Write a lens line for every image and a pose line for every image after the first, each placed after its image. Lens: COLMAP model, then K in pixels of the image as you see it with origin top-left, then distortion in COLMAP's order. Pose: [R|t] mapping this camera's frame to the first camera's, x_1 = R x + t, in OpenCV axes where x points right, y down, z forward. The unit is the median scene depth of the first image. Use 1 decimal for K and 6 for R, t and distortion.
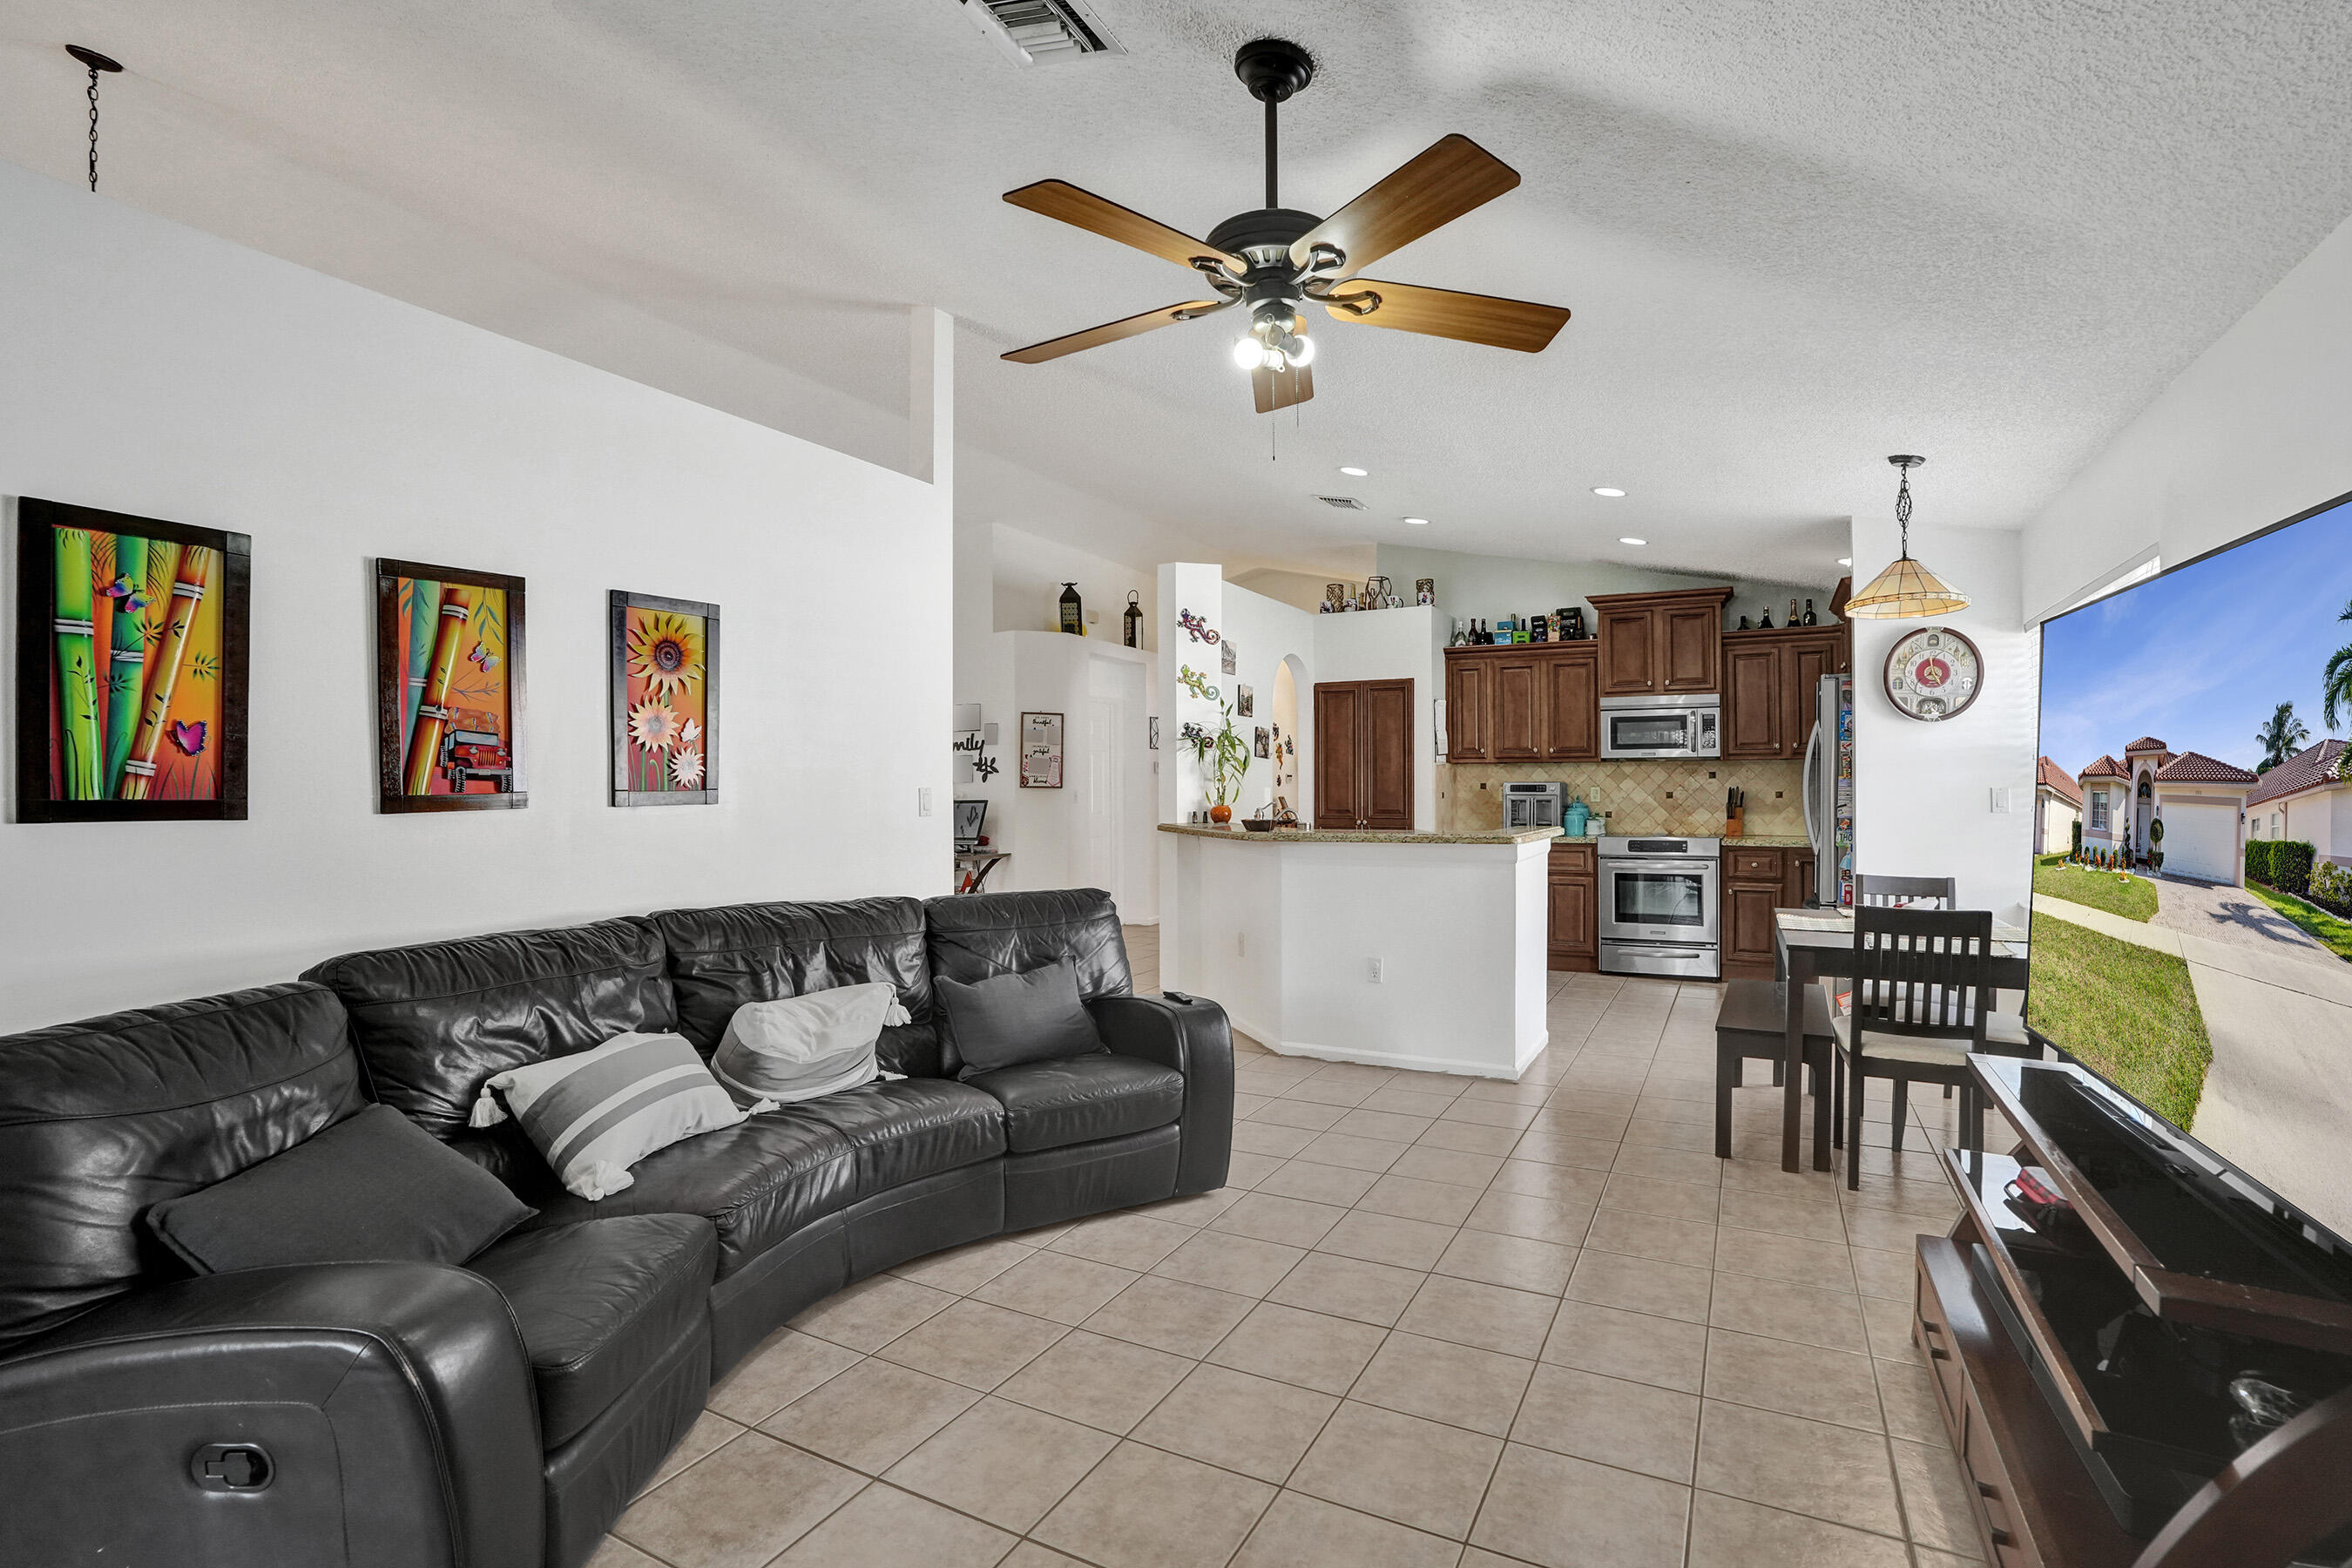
lens RADIAL K [[1091.2, 0, 1169.5], [0, 1091.2, 787.5], [0, 0, 1]] dist [-0.076663, 0.028604]
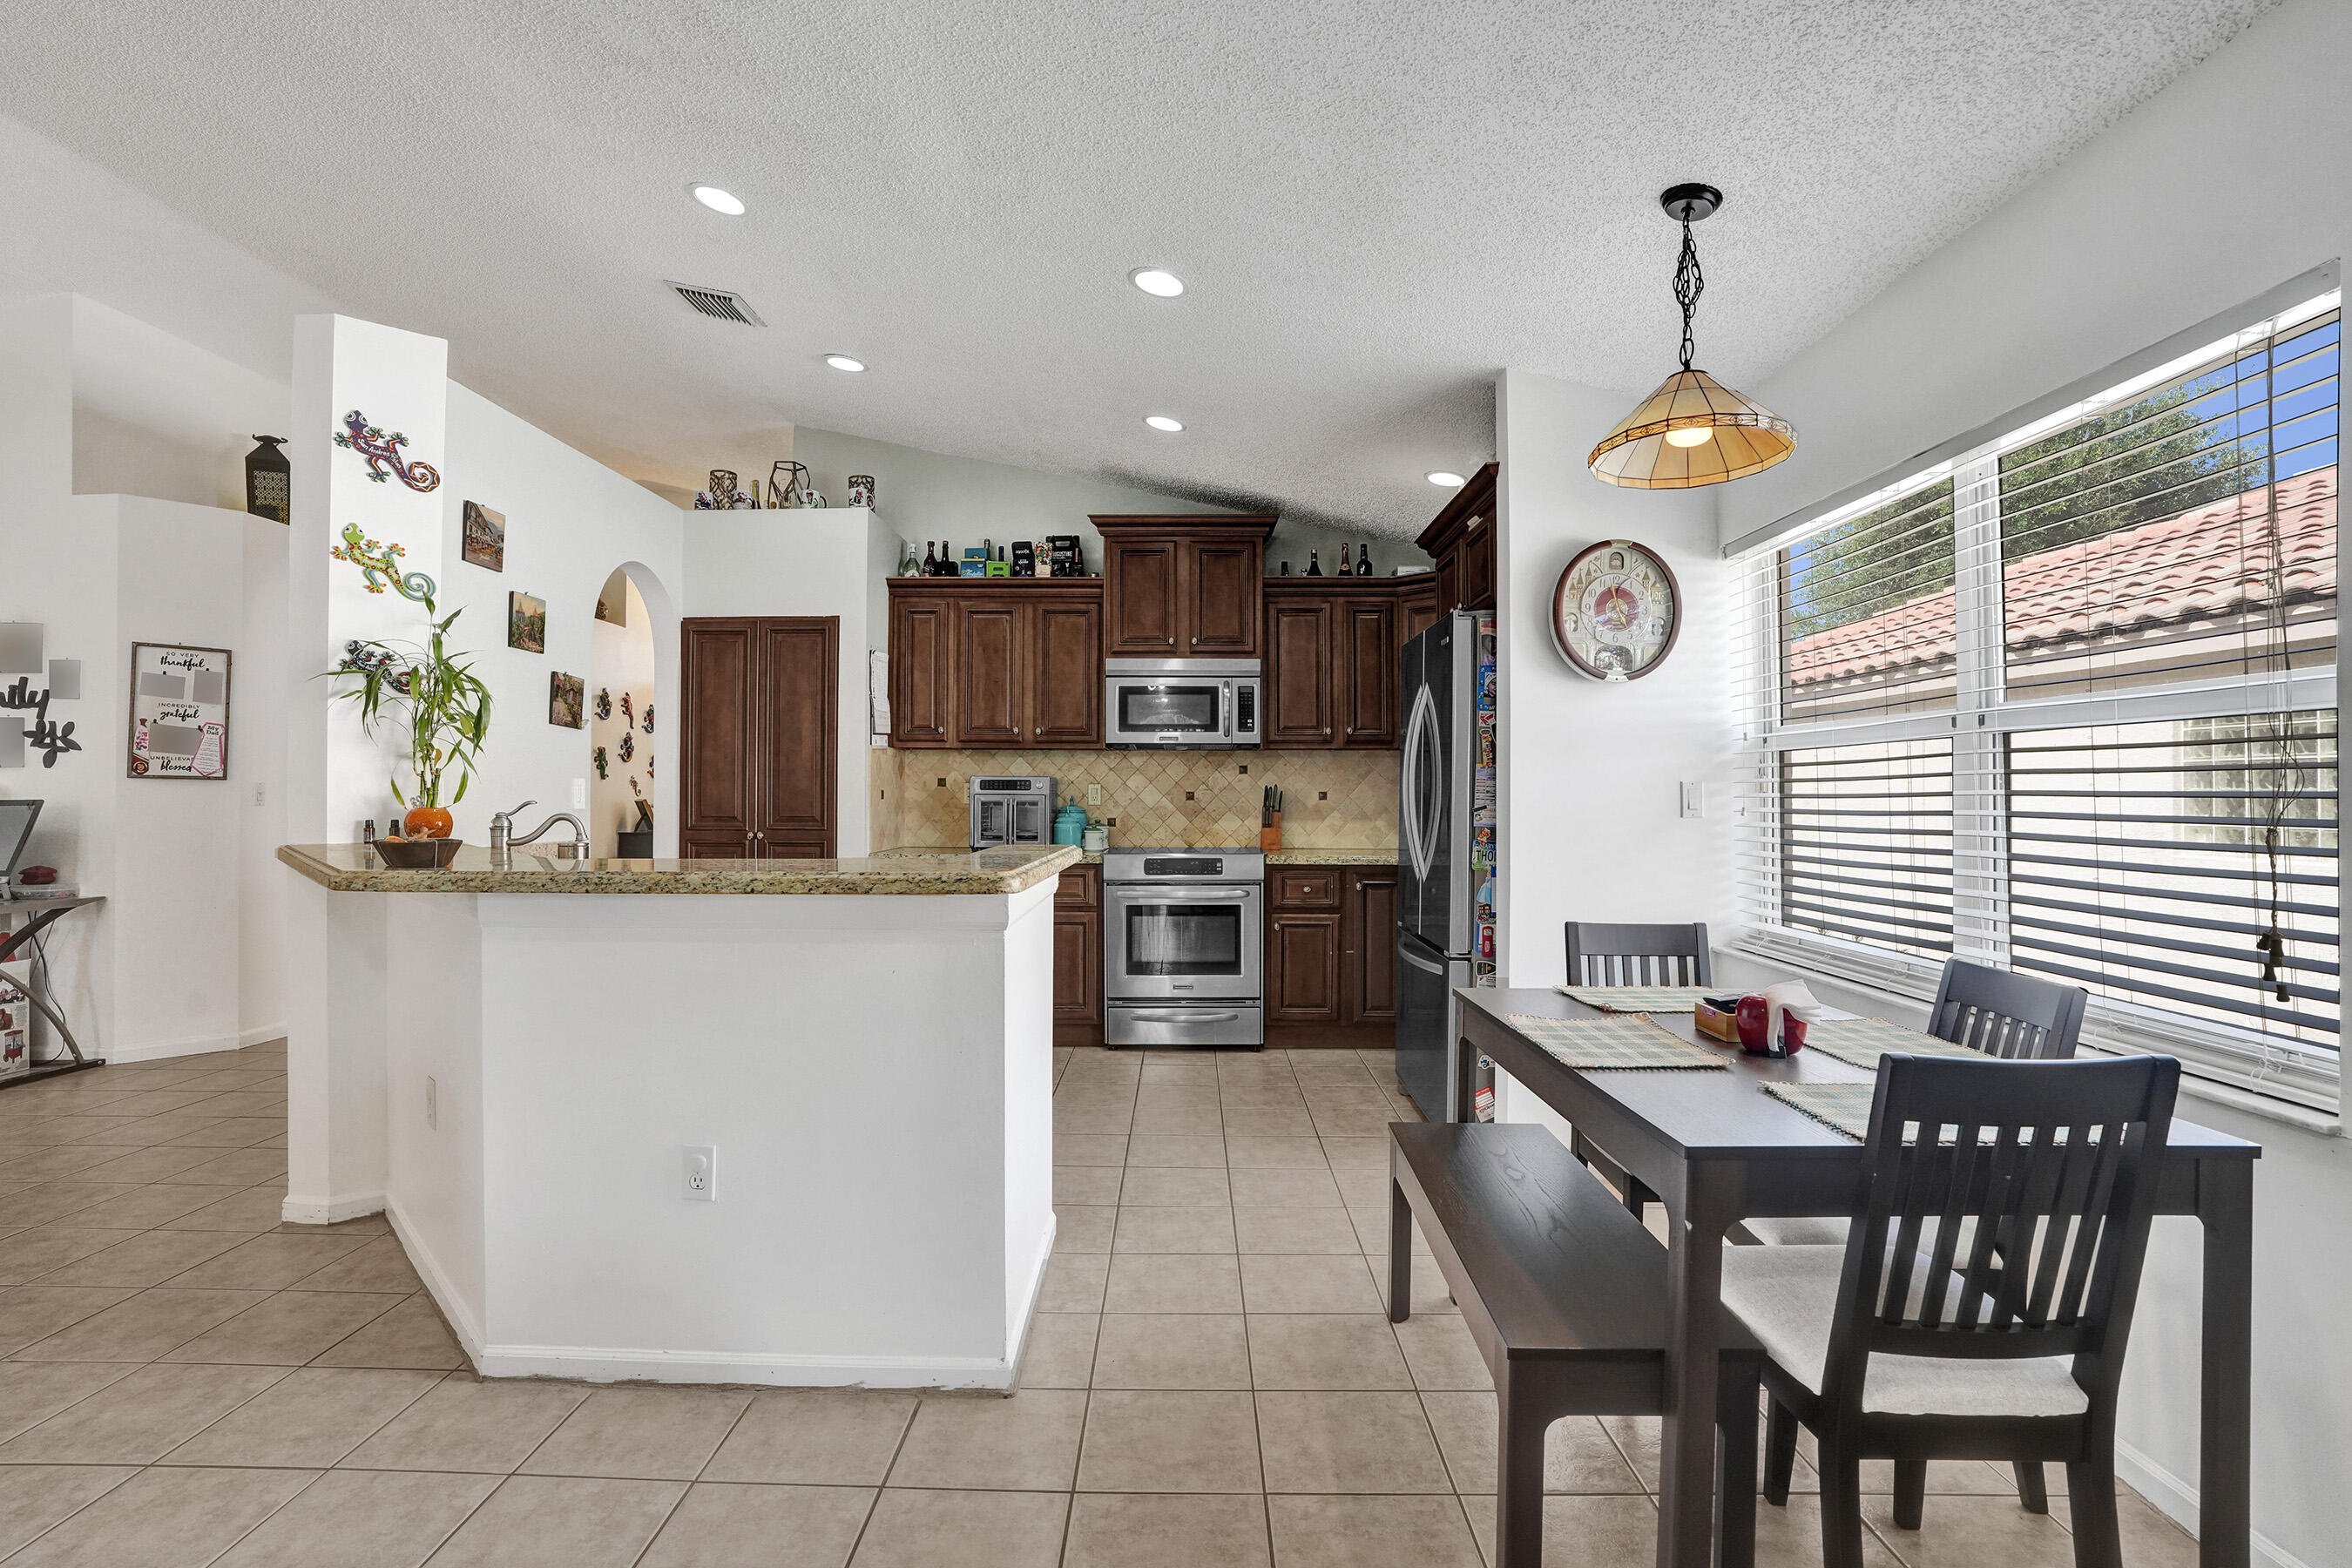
lens RADIAL K [[1091.2, 0, 1169.5], [0, 1091.2, 787.5], [0, 0, 1]] dist [-0.076663, 0.028604]
pose [[0.884927, 0.008429, 0.465653, 0.104117], [-0.005837, 0.999958, -0.007008, 0.006895], [-0.465693, 0.003484, 0.884940, 0.349236]]
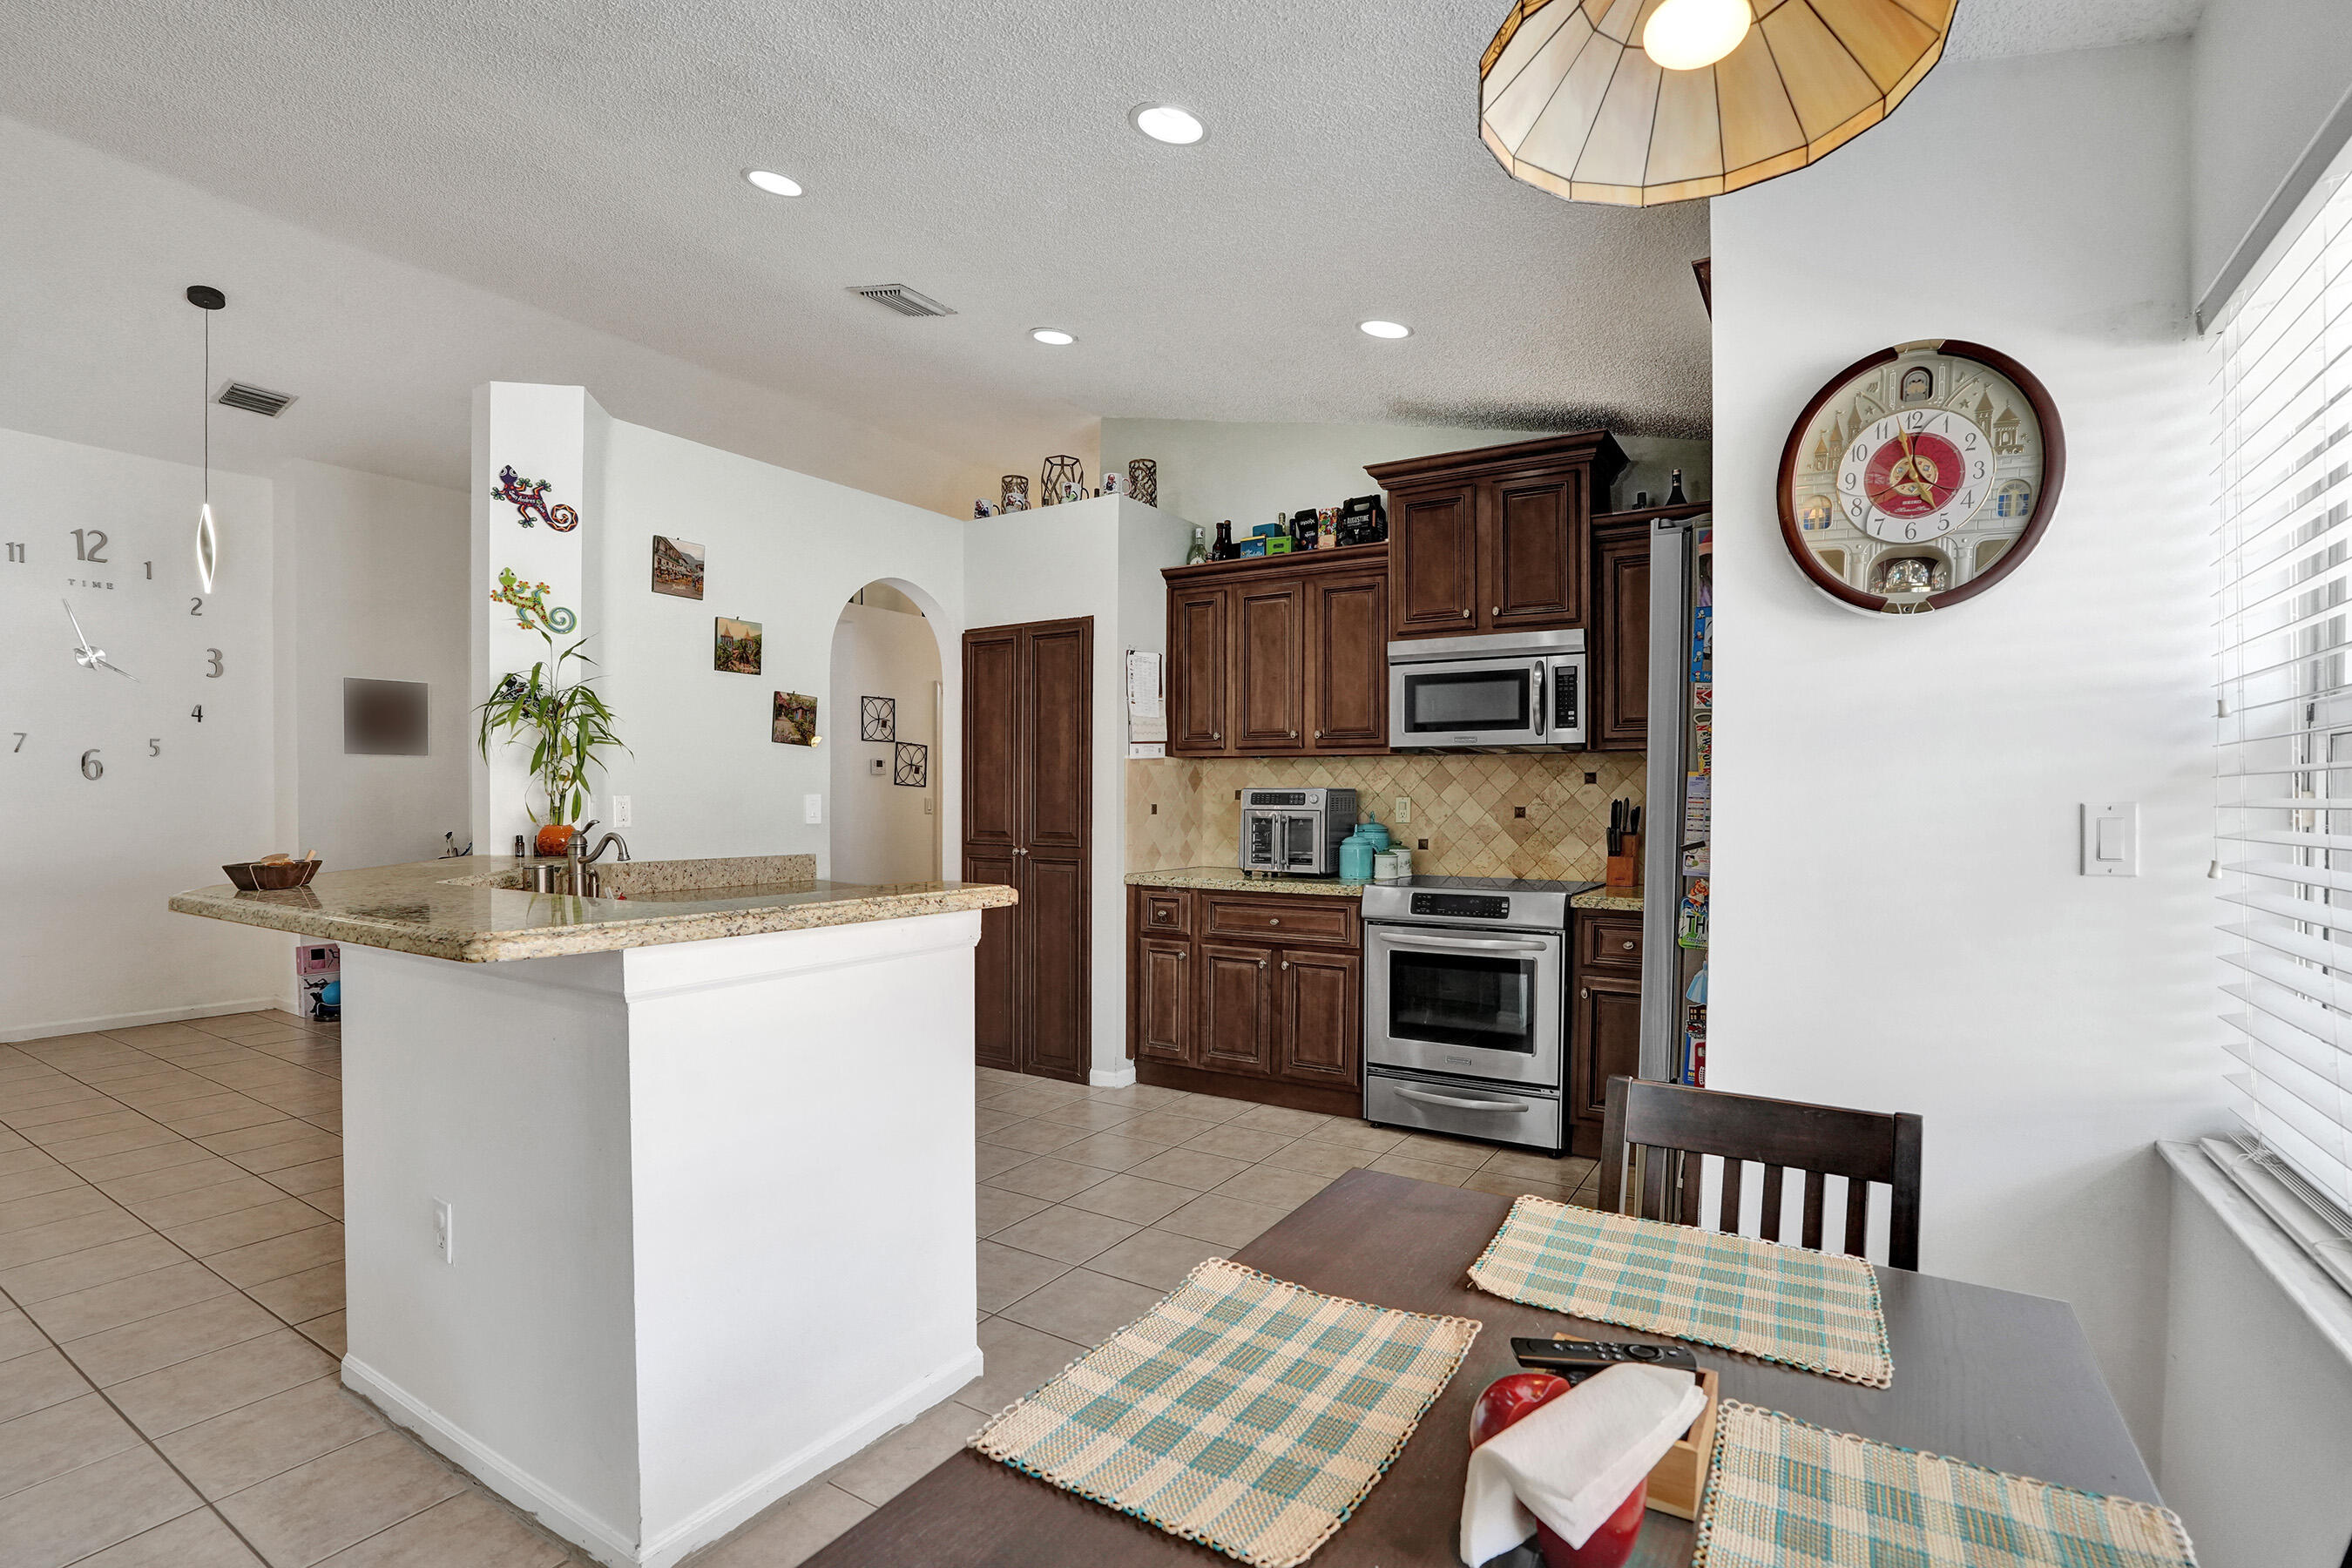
lens RADIAL K [[1103.4, 0, 1173.6], [0, 1103.4, 819.3], [0, 0, 1]] dist [-0.061129, 0.000352]
pose [[0.997703, 0.008353, -0.067227, 0.330666], [-0.006997, 0.999768, 0.020384, 0.000012], [0.067381, -0.019867, 0.997529, 0.413387]]
